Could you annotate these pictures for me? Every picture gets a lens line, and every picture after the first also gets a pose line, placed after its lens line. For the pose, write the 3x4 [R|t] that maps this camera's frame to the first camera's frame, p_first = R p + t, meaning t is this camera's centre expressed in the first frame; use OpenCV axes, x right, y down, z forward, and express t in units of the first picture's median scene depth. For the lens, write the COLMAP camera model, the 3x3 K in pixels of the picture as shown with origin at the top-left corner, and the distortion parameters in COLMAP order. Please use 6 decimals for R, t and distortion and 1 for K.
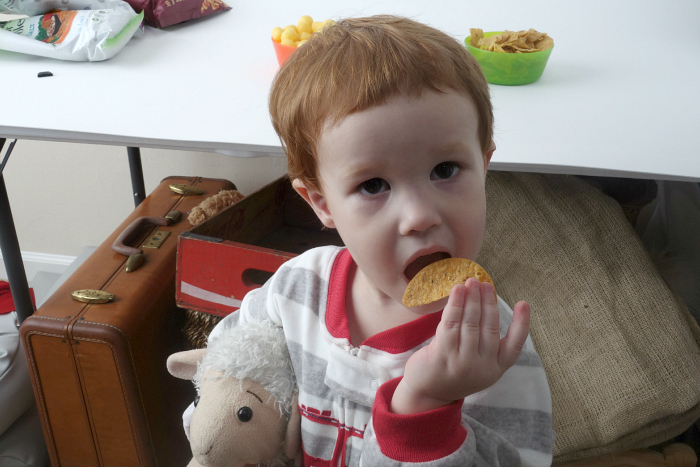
lens RADIAL K [[660.8, 0, 318.8], [0, 660.8, 233.4], [0, 0, 1]] dist [-0.005252, -0.003614]
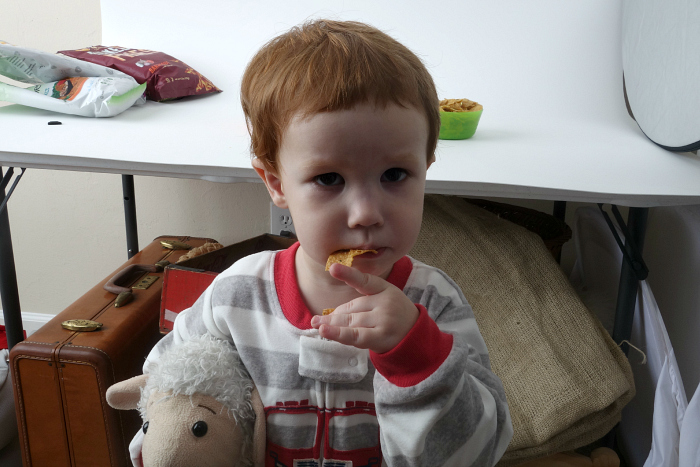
lens RADIAL K [[577.2, 0, 350.0], [0, 577.2, 233.5], [0, 0, 1]] dist [-0.008101, -0.004689]
pose [[0.996133, 0.018390, 0.085915, 0.016835], [-0.003161, 0.984717, -0.174132, 0.121208], [-0.087804, 0.173187, 0.980967, -0.000266]]
